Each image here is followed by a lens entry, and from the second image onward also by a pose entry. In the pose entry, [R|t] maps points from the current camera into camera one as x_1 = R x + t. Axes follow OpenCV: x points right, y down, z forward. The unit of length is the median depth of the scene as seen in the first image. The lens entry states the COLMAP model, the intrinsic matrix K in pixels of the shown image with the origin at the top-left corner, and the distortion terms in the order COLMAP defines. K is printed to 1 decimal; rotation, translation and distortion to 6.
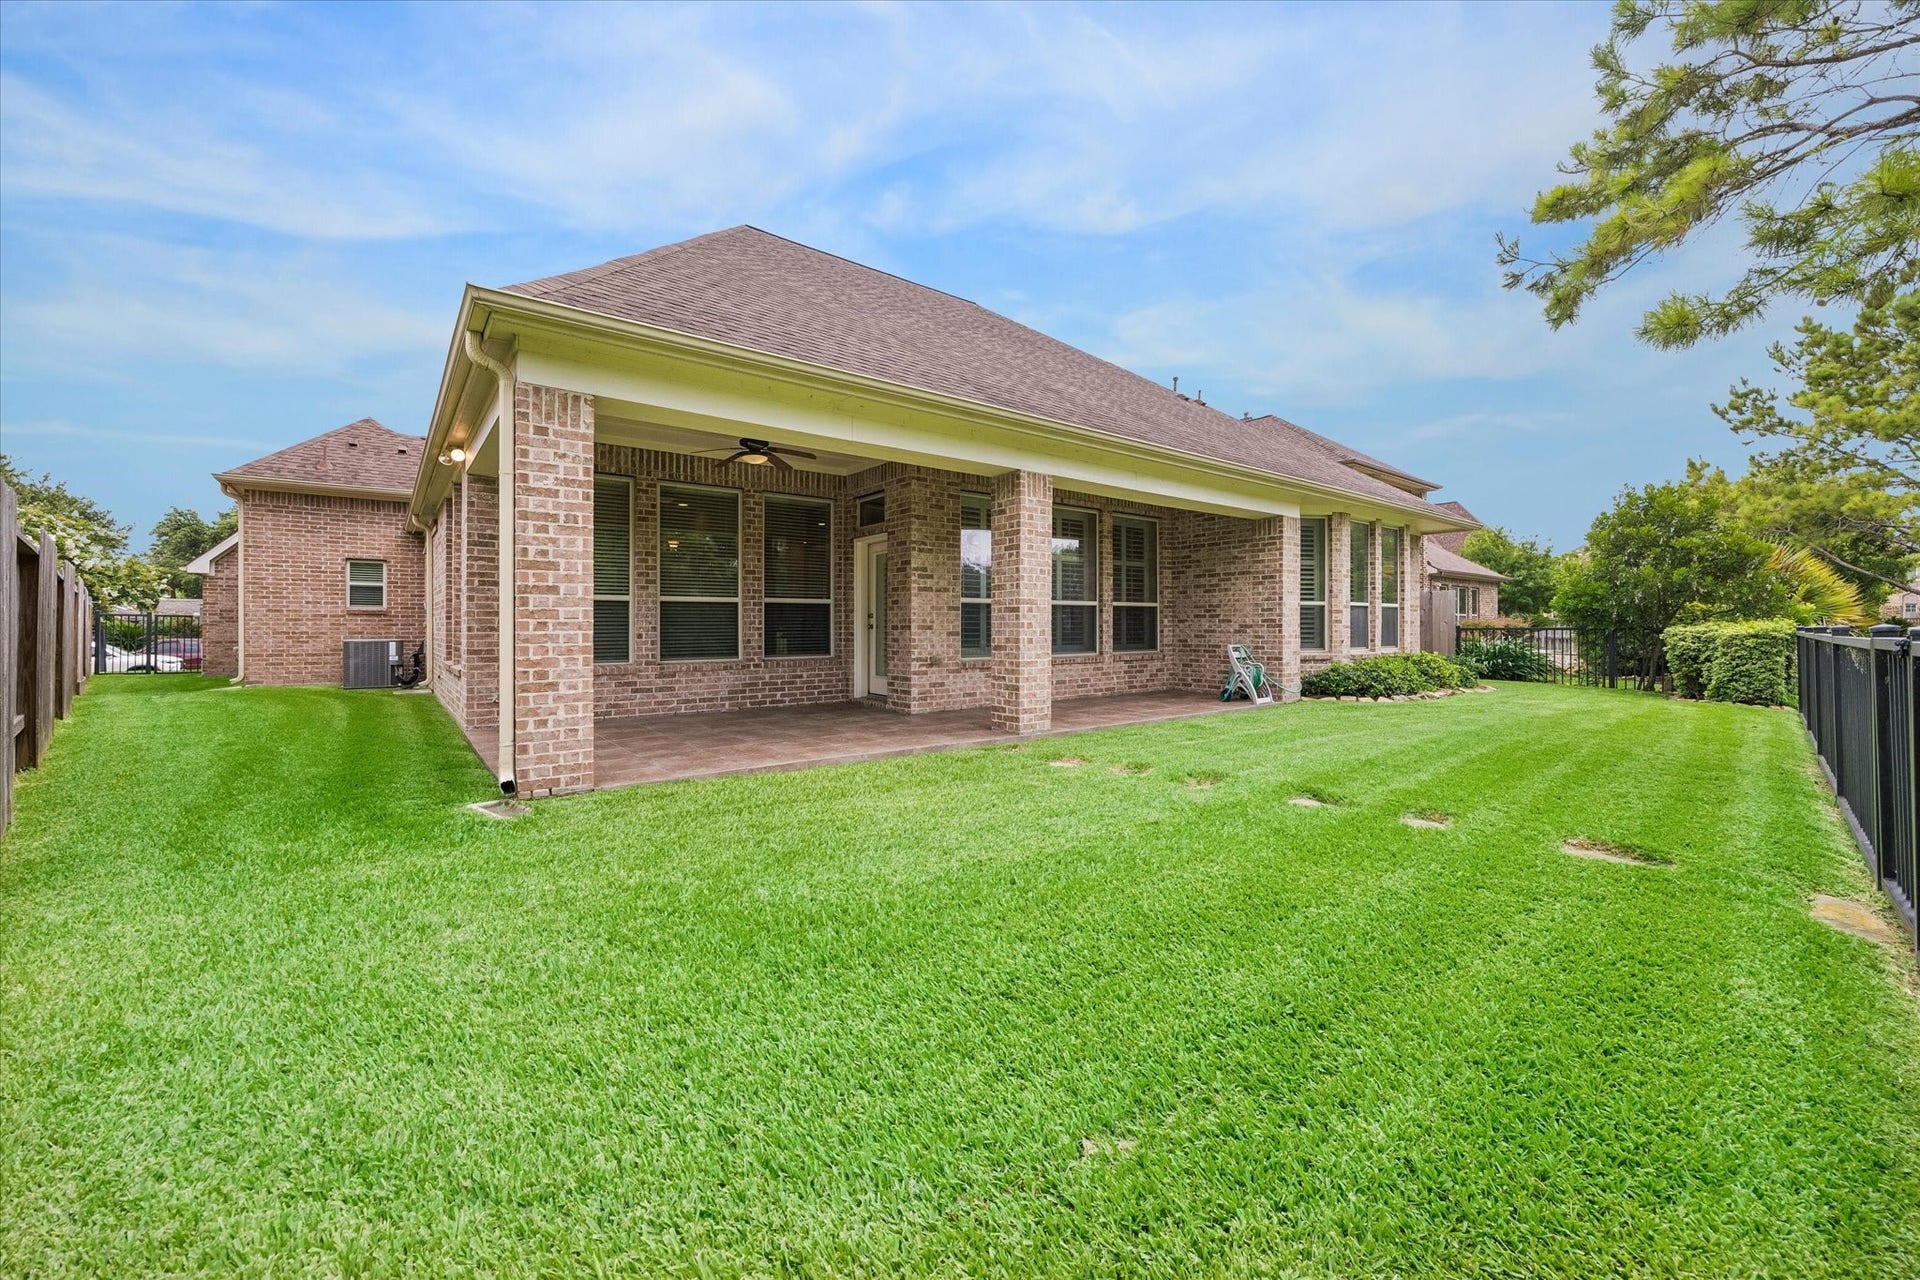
lens RADIAL K [[737.2, 0, 963.4], [0, 737.2, 624.6], [0, 0, 1]] dist [-0.000126, -0.000001]
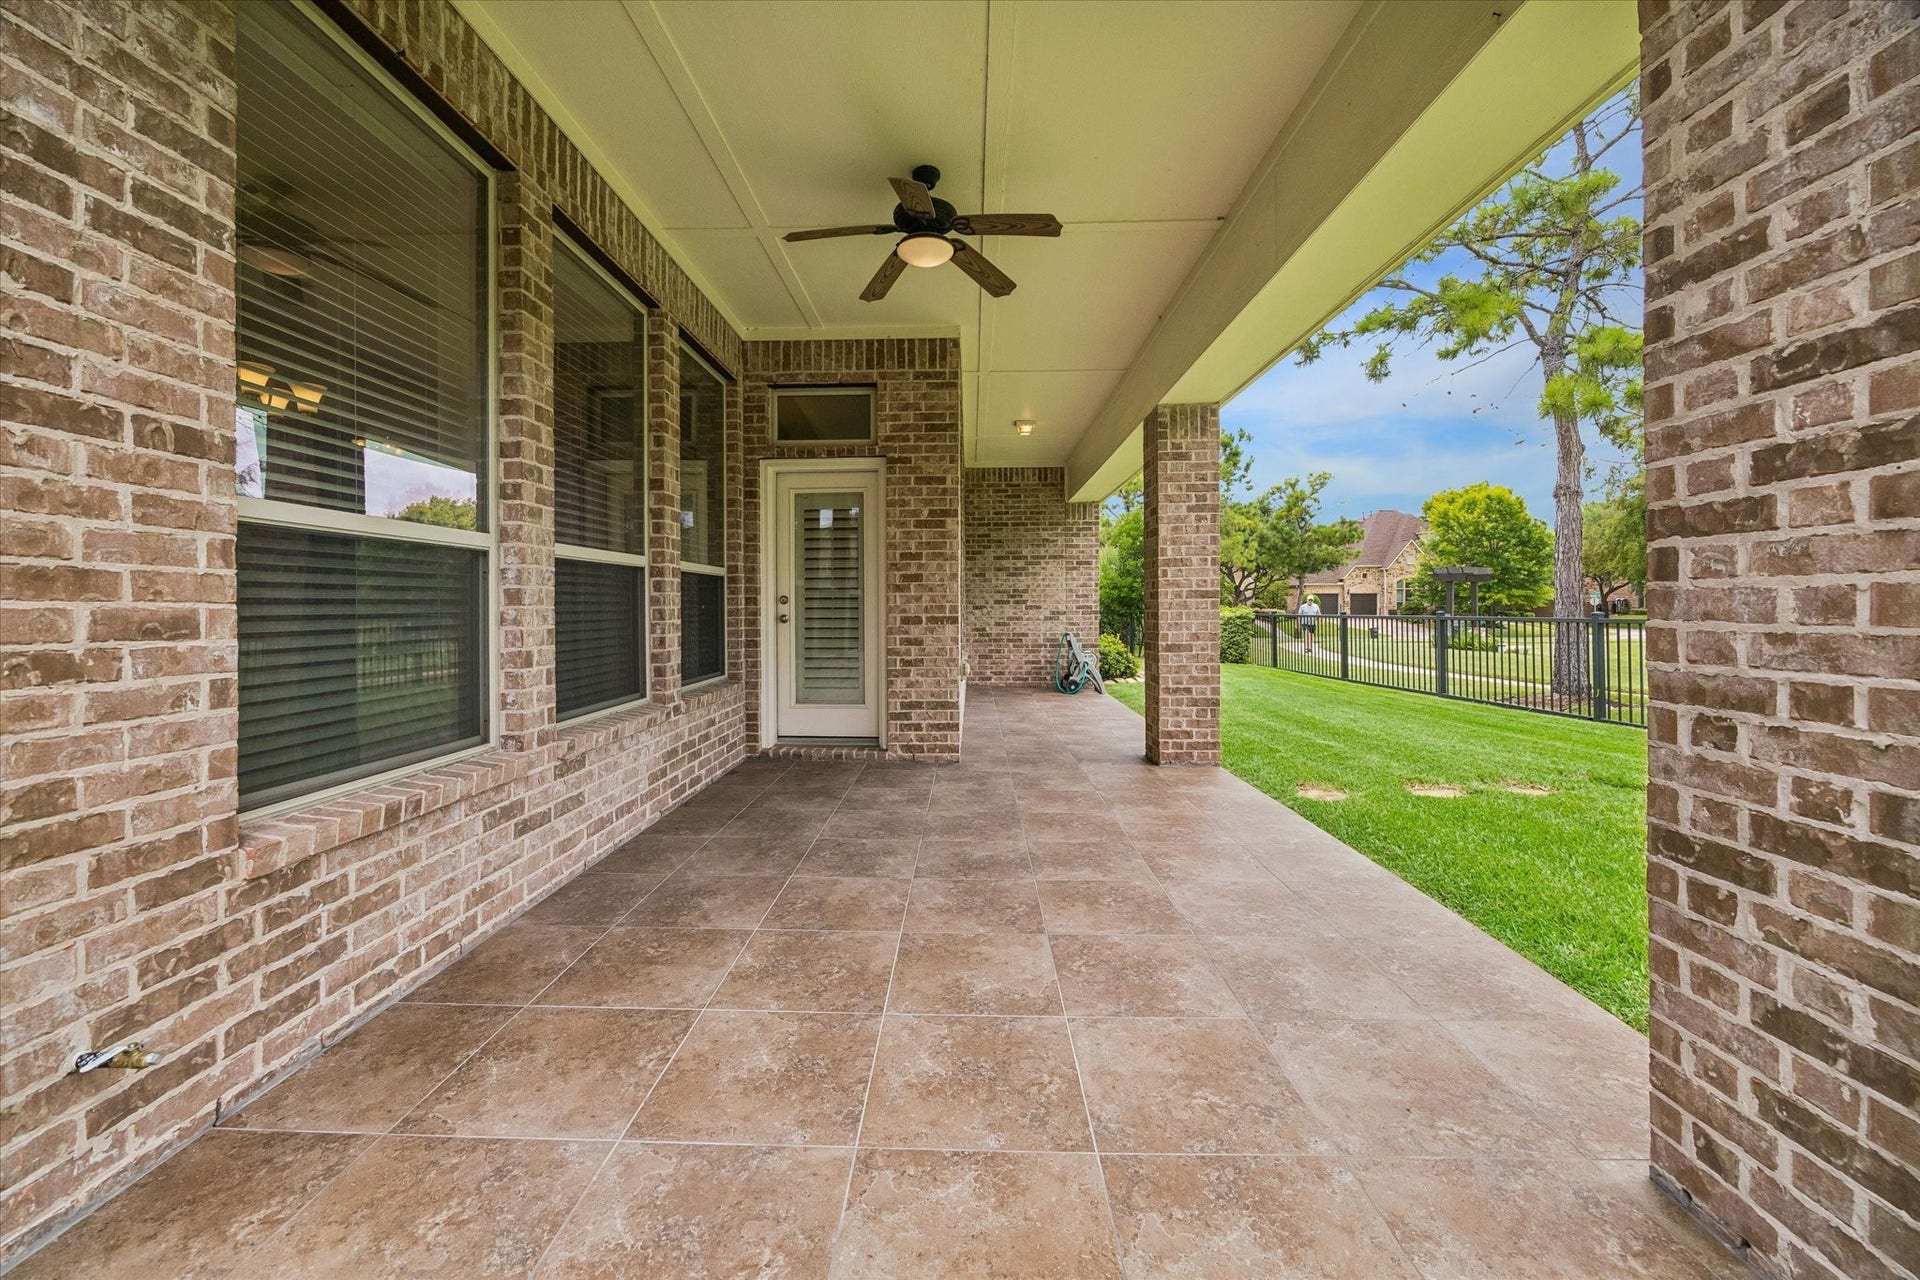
lens RADIAL K [[737.2, 0, 957.3], [0, 737.2, 605.4], [0, 0, 1]] dist [-0.000126, -0.000001]
pose [[0.637243, 0.000619, 0.770663, -0.478189], [0.002175, 0.999994, -0.002601, -0.005889], [-0.770660, 0.003334, 0.637238, 0.538703]]
